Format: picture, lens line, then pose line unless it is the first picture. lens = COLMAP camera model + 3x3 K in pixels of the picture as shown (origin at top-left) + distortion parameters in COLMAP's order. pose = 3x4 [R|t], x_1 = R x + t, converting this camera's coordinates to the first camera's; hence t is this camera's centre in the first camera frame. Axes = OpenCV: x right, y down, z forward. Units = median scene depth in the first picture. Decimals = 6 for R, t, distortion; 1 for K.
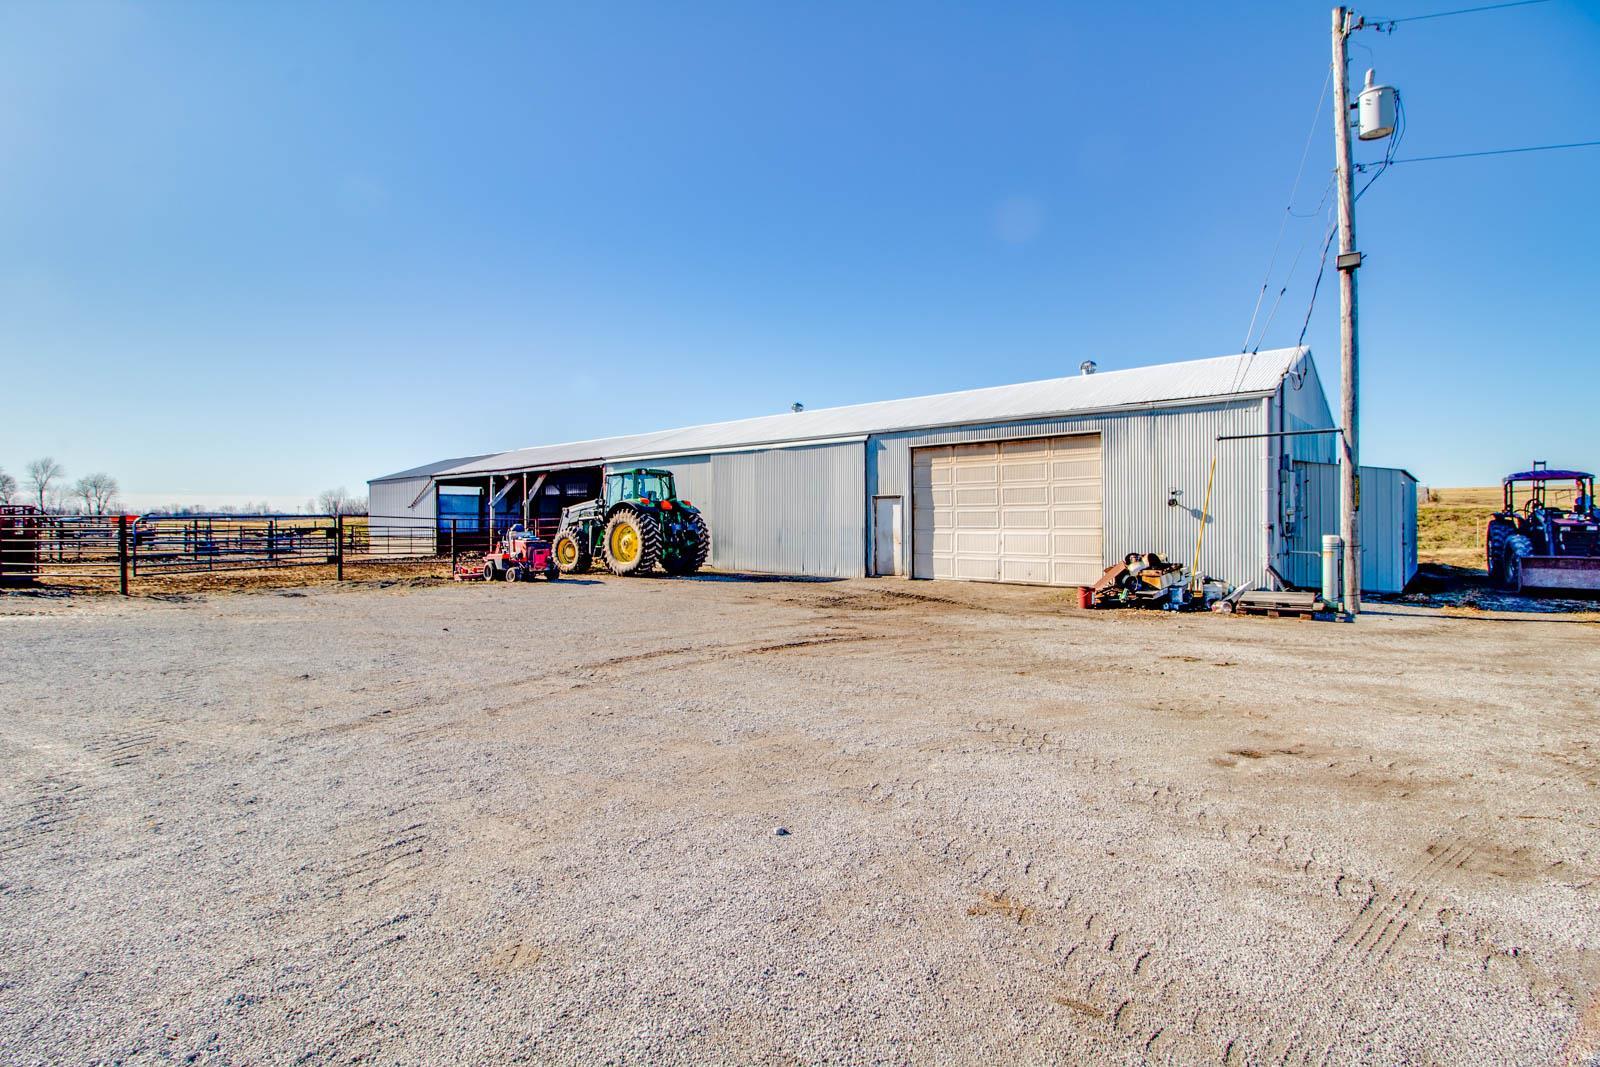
lens RADIAL K [[740.2, 0, 802.7], [0, 740.2, 536.1], [0, 0, 1]] dist [-0.017040, -0.002032]
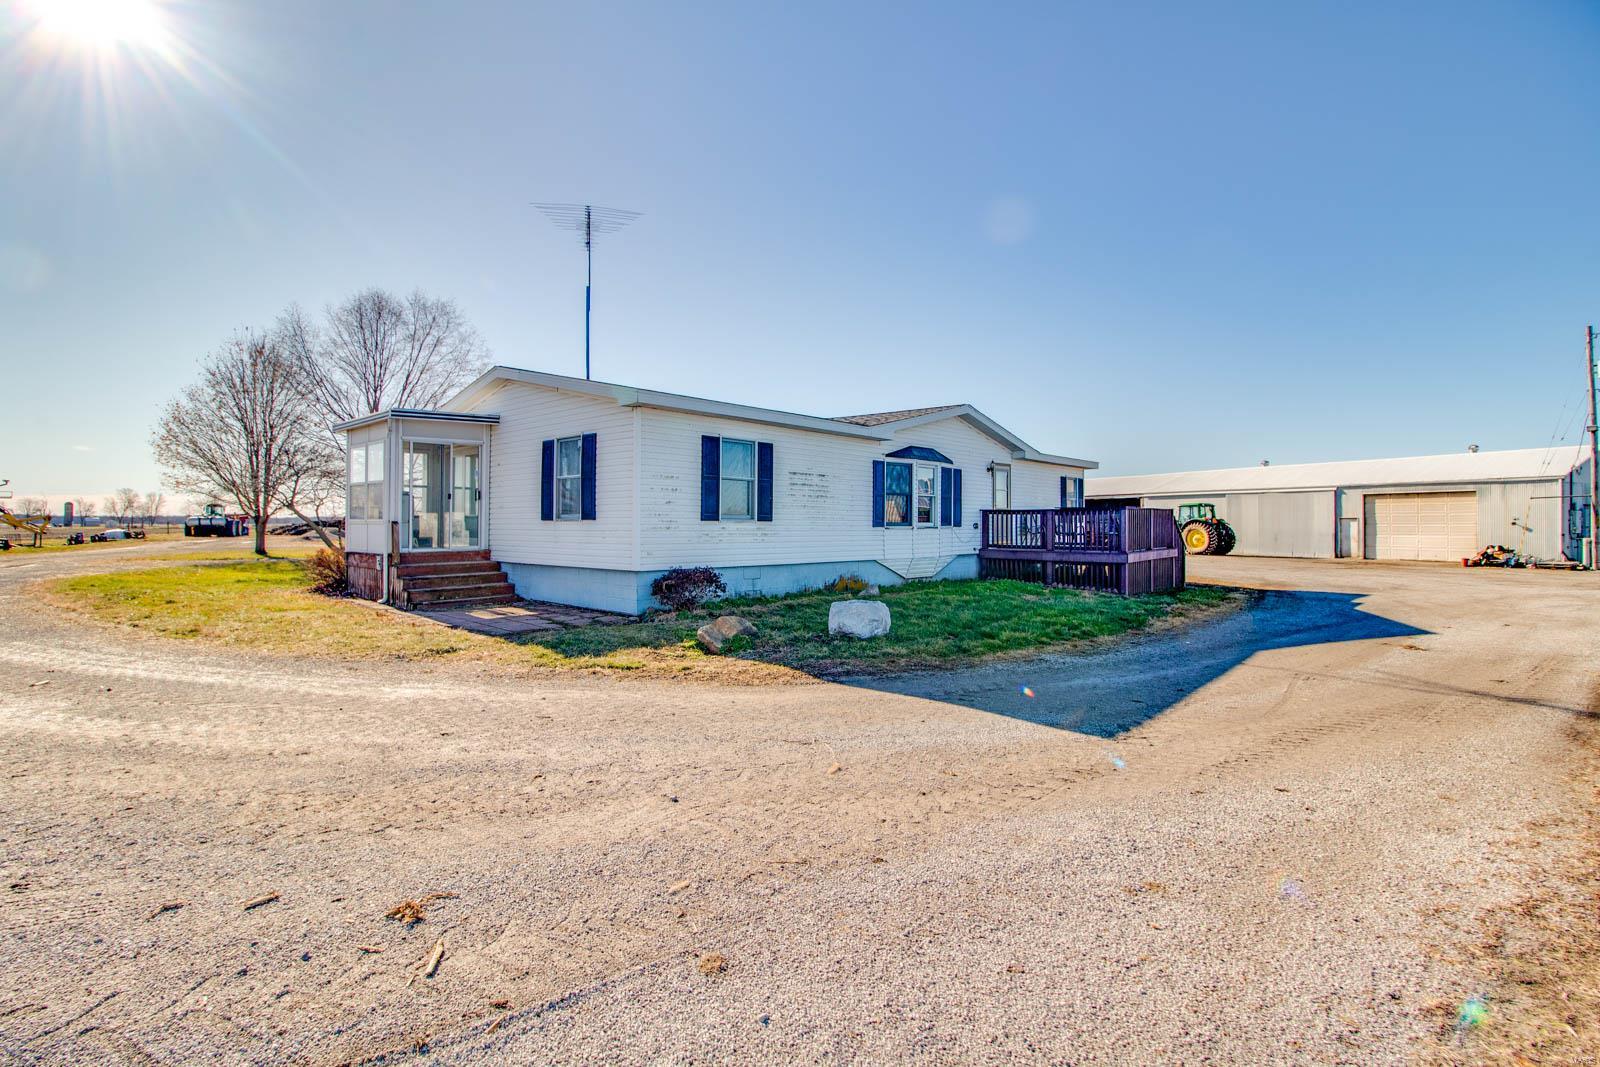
lens RADIAL K [[740.2, 0, 801.9], [0, 740.2, 519.7], [0, 0, 1]] dist [-0.017040, -0.002032]
pose [[0.918450, 0.007911, -0.395457, -0.464735], [-0.019907, 0.999457, -0.026241, 0.033011], [0.395035, 0.031973, 0.918110, -1.424454]]
